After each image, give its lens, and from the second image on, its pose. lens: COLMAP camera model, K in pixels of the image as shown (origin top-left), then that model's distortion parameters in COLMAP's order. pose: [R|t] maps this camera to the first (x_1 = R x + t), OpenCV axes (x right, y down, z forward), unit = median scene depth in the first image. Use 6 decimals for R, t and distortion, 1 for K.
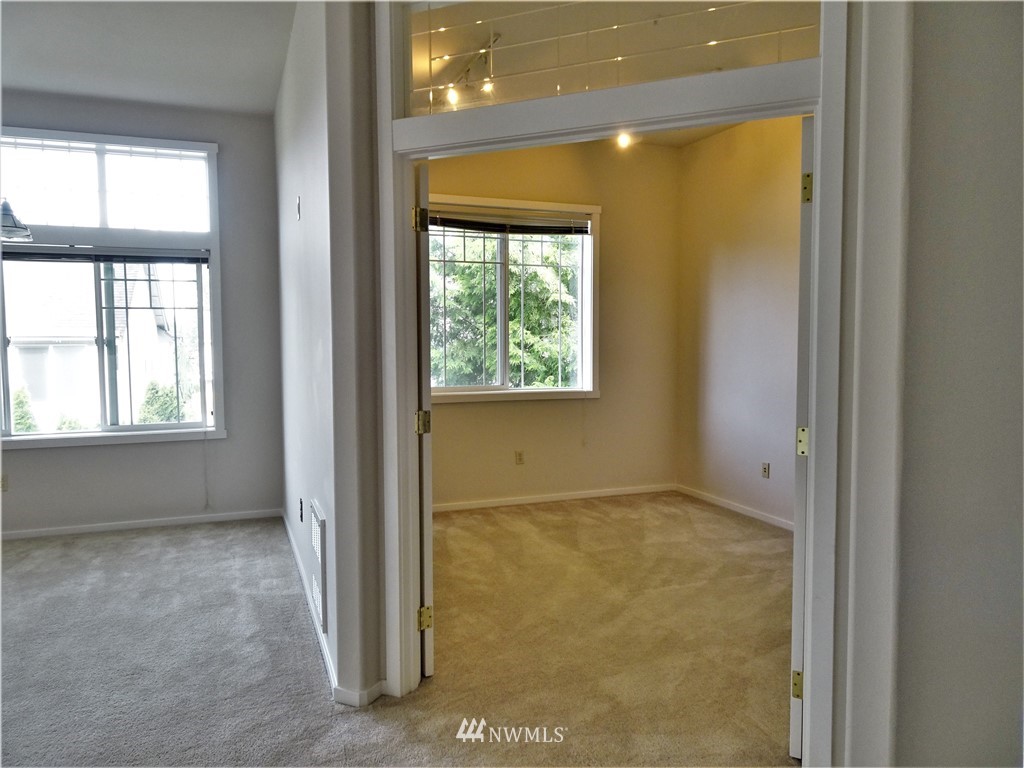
lens RADIAL K [[732.8, 0, 510.3], [0, 732.8, 380.4], [0, 0, 1]] dist [-0.001234, 0.011460]
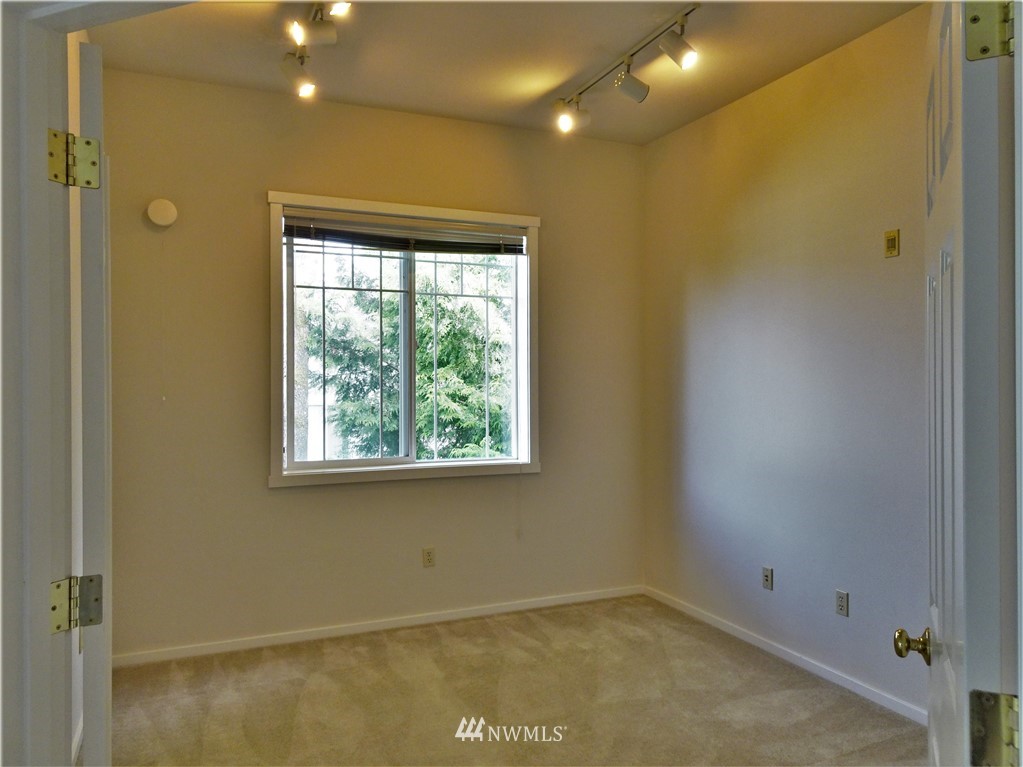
lens RADIAL K [[732.1, 0, 509.6], [0, 732.1, 376.6], [0, 0, 1]] dist [-0.001234, 0.011460]
pose [[0.999241, -0.000442, 0.038963, 0.065908], [0.002943, 0.997936, -0.064154, -0.026856], [-0.038855, 0.064220, 0.997179, 0.270679]]
